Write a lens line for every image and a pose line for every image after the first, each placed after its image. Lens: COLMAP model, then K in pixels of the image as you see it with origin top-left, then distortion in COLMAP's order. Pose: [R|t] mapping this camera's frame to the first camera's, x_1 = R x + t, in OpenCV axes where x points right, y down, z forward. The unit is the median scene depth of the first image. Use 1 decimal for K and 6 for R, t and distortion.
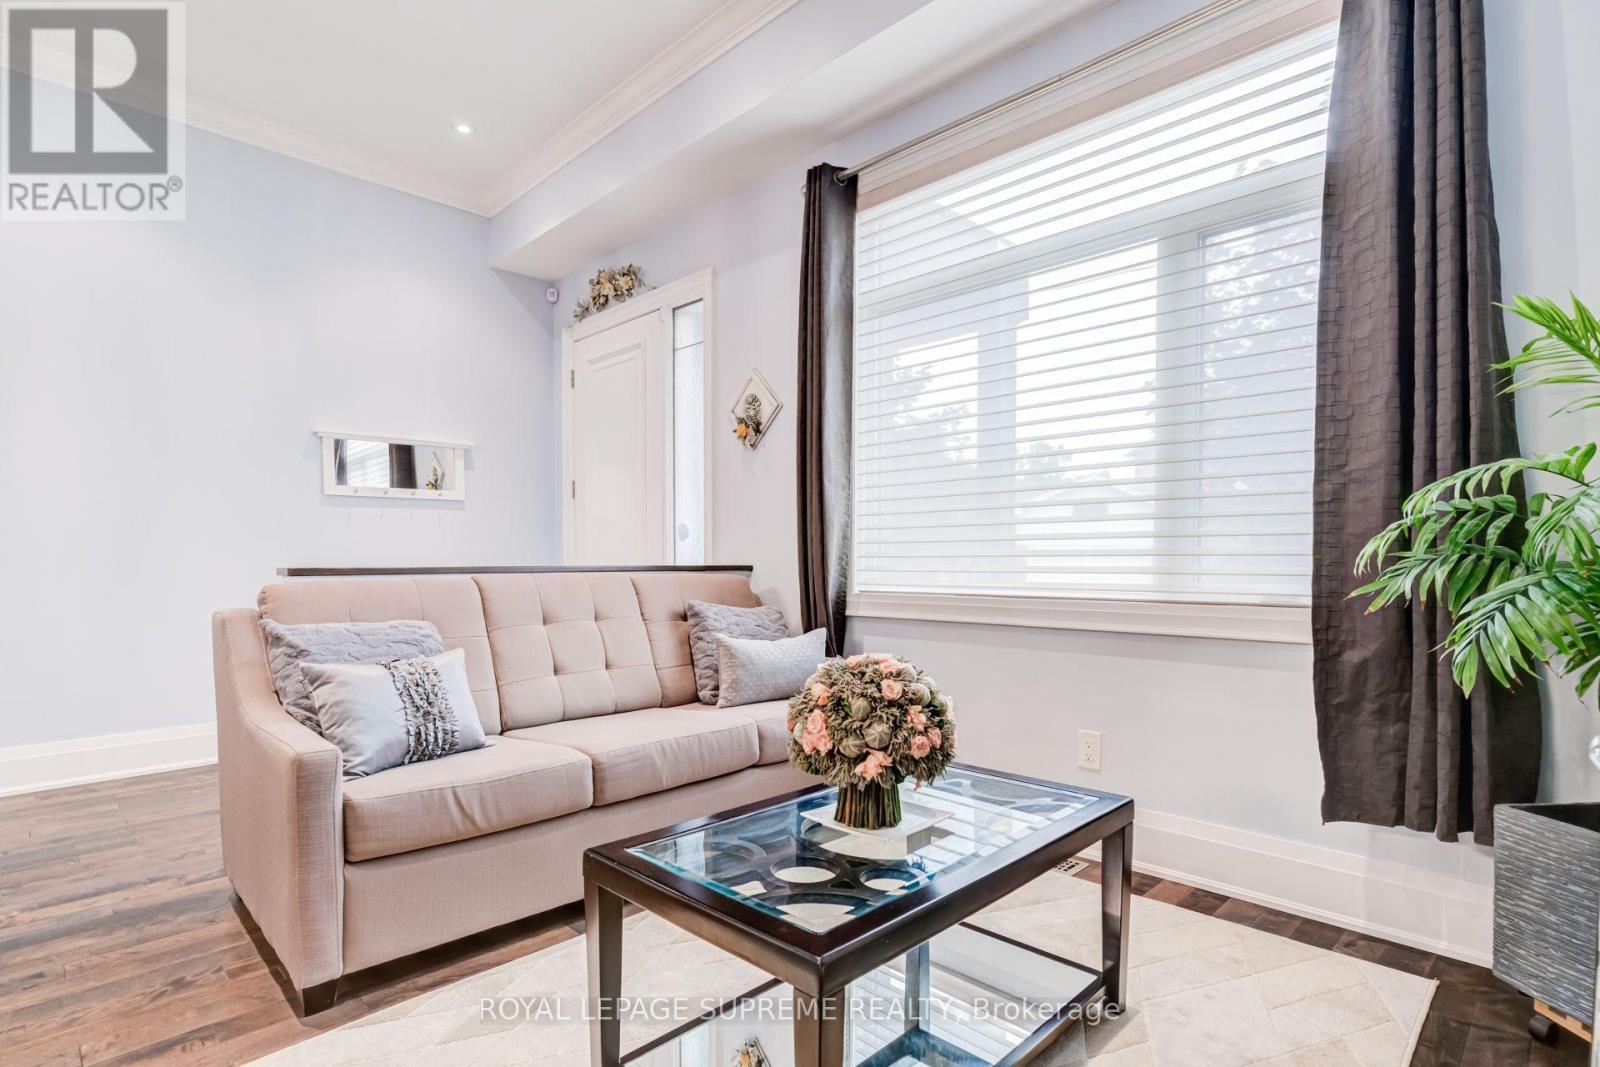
lens RADIAL K [[792.4, 0, 799.2], [0, 792.4, 544.7], [0, 0, 1]] dist [-0.002458, 0.000336]
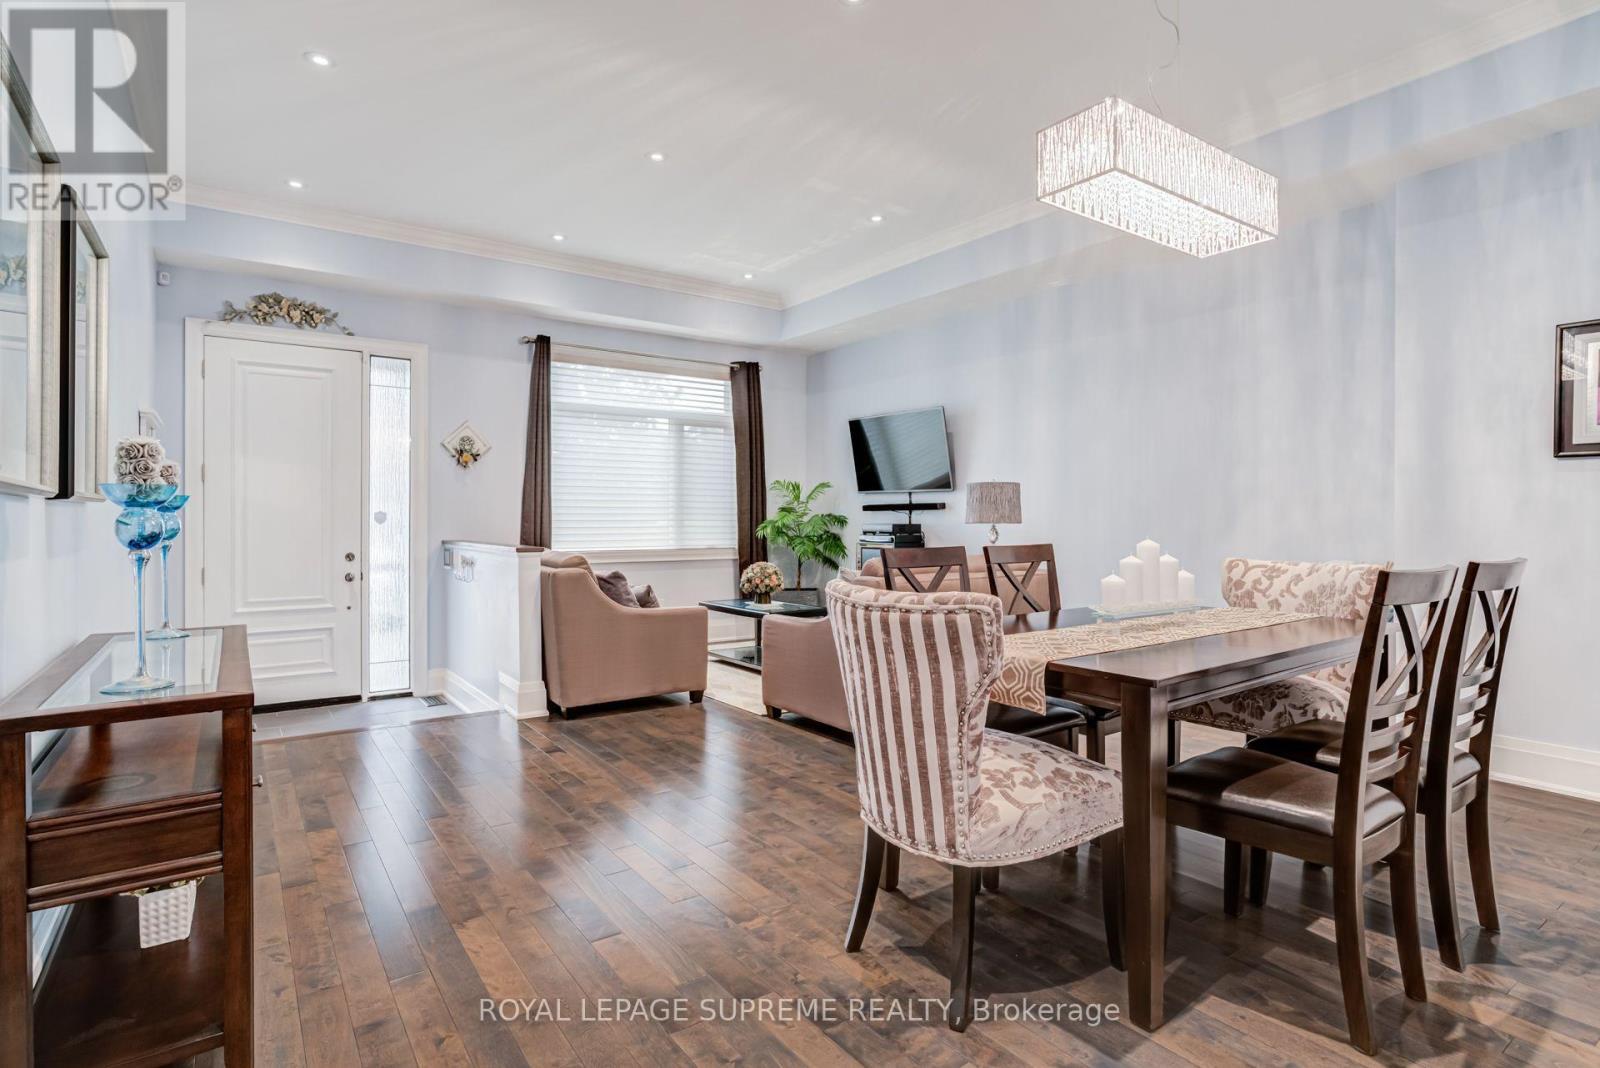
lens RADIAL K [[792.4, 0, 798.7], [0, 792.4, 528.0], [0, 0, 1]] dist [-0.002458, 0.000336]
pose [[0.166478, -0.005009, 0.986032, -1.891415], [-0.011031, 0.999915, 0.006942, -0.026990], [-0.985983, -0.012032, 0.166409, 0.077518]]
